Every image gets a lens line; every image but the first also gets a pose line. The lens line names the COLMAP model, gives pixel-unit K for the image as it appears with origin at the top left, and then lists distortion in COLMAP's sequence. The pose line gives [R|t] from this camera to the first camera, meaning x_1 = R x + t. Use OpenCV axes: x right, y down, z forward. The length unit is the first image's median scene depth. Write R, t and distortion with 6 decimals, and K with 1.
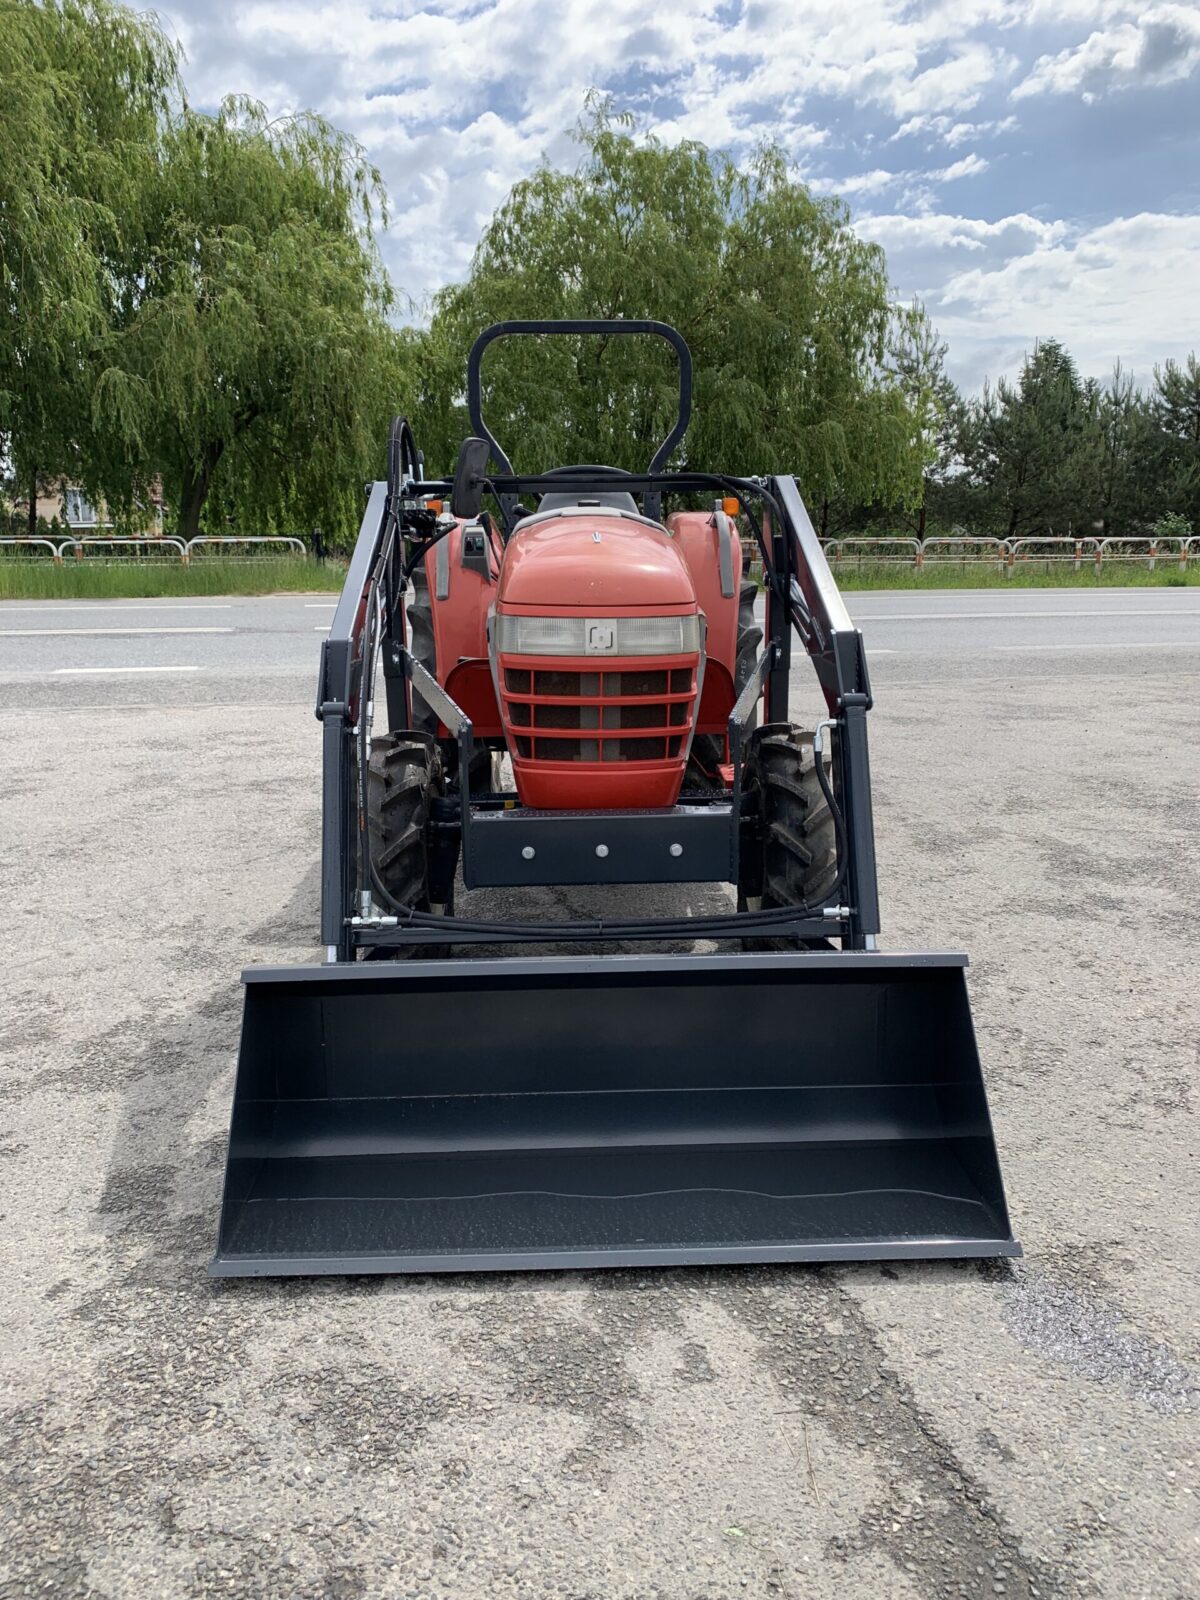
lens RADIAL K [[1244.2, 0, 600.0], [0, 1244.2, 800.0], [0, 0, 1]] dist [-0.004475, -0.000747]
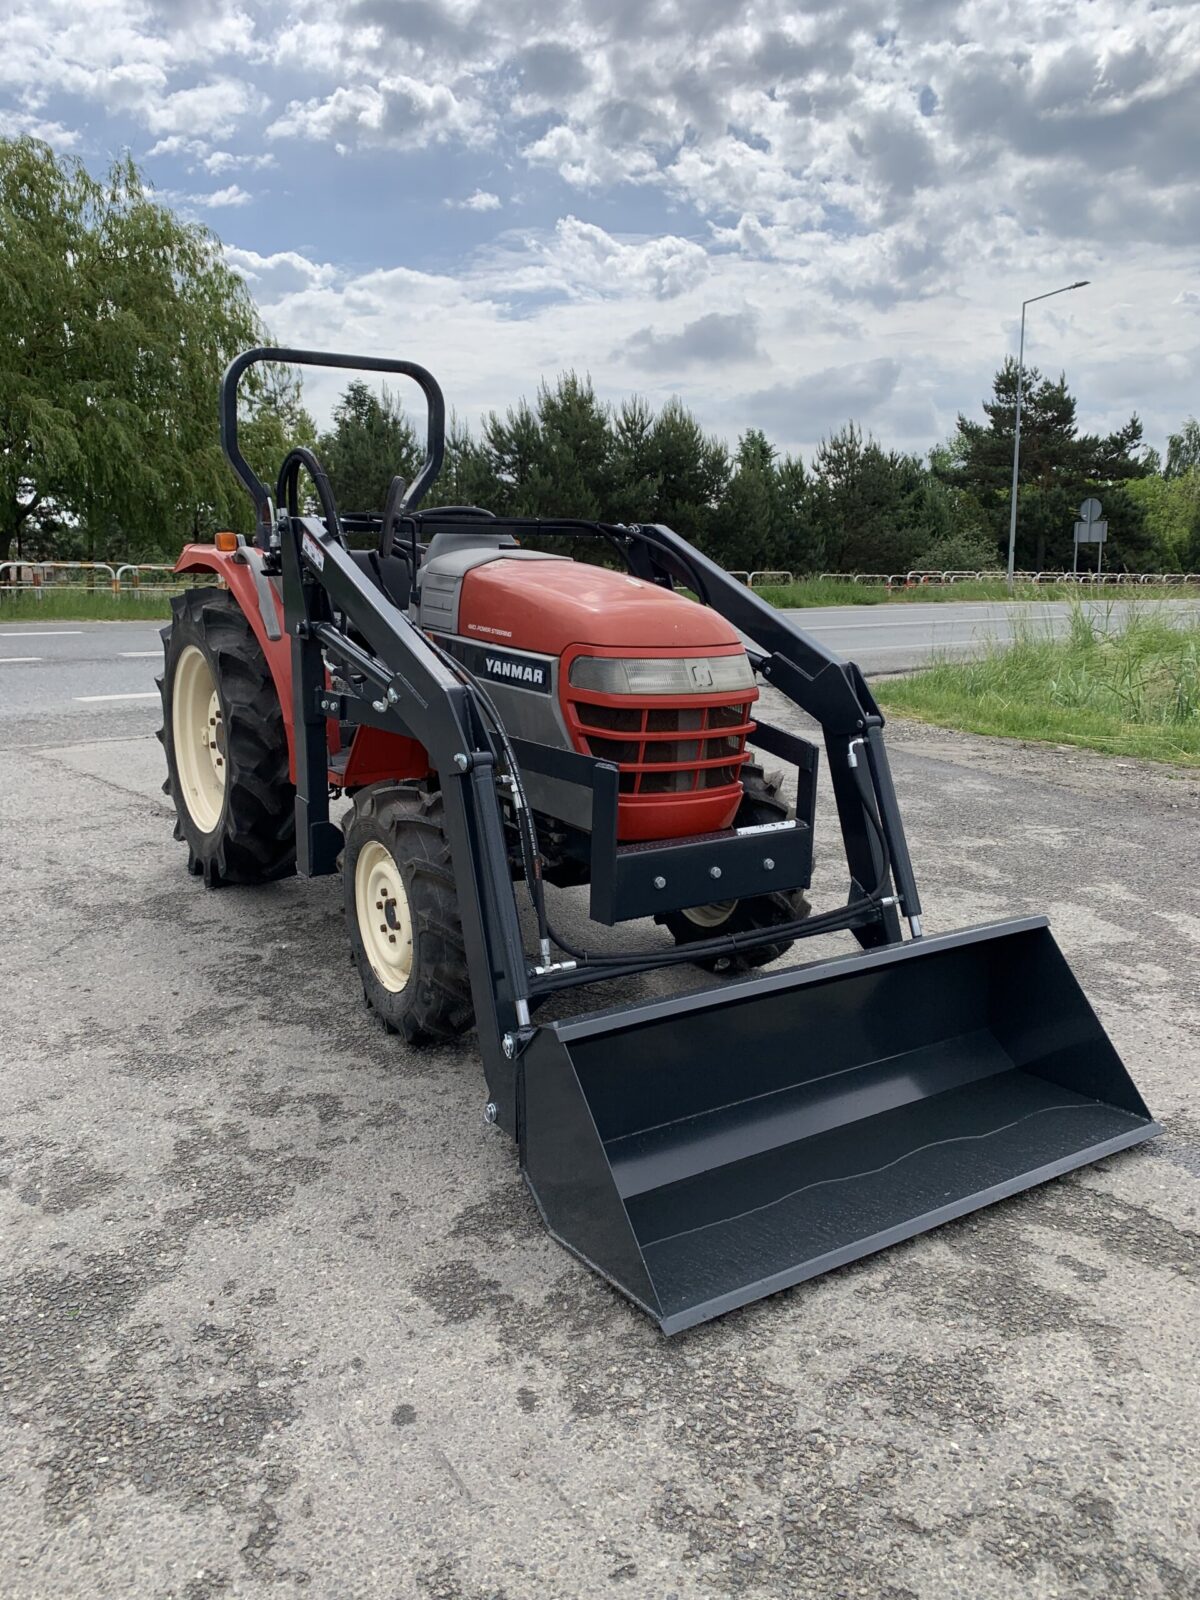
lens RADIAL K [[1251.8, 0, 600.0], [0, 1251.8, 800.0], [0, 0, 1]] dist [0.031218, -0.026118]
pose [[0.850143, -0.084198, 0.519776, -0.043116], [0.096707, 0.995308, 0.003056, -0.002329], [-0.517595, 0.047668, 0.854297, 0.008071]]
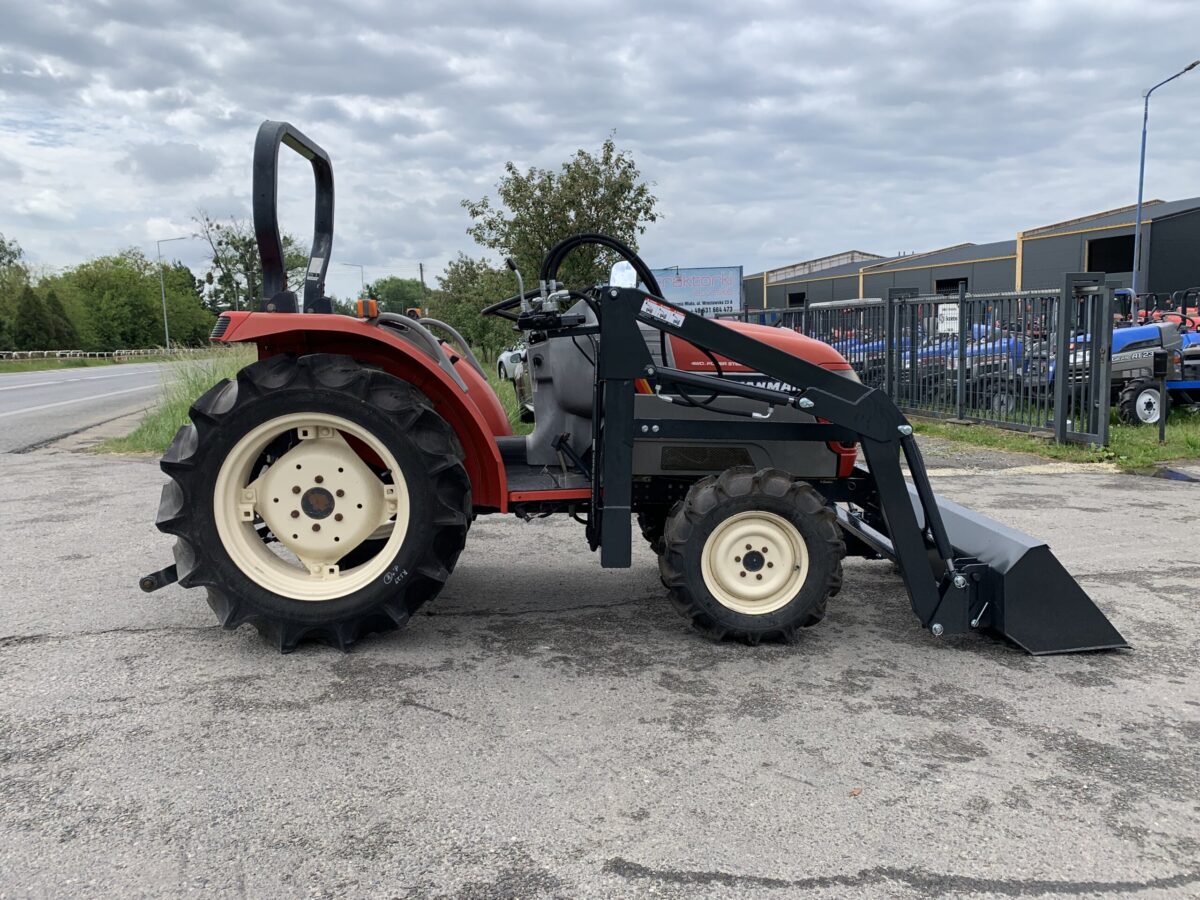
lens RADIAL K [[933.2, 0, 600.0], [0, 933.2, 450.0], [0, 0, 1]] dist [-0.004475, -0.000747]
pose [[-0.035000, -0.124908, 0.991551, -0.095902], [0.235724, 0.963133, 0.129649, -0.020089], [-0.971190, 0.238270, -0.004266, 0.094172]]
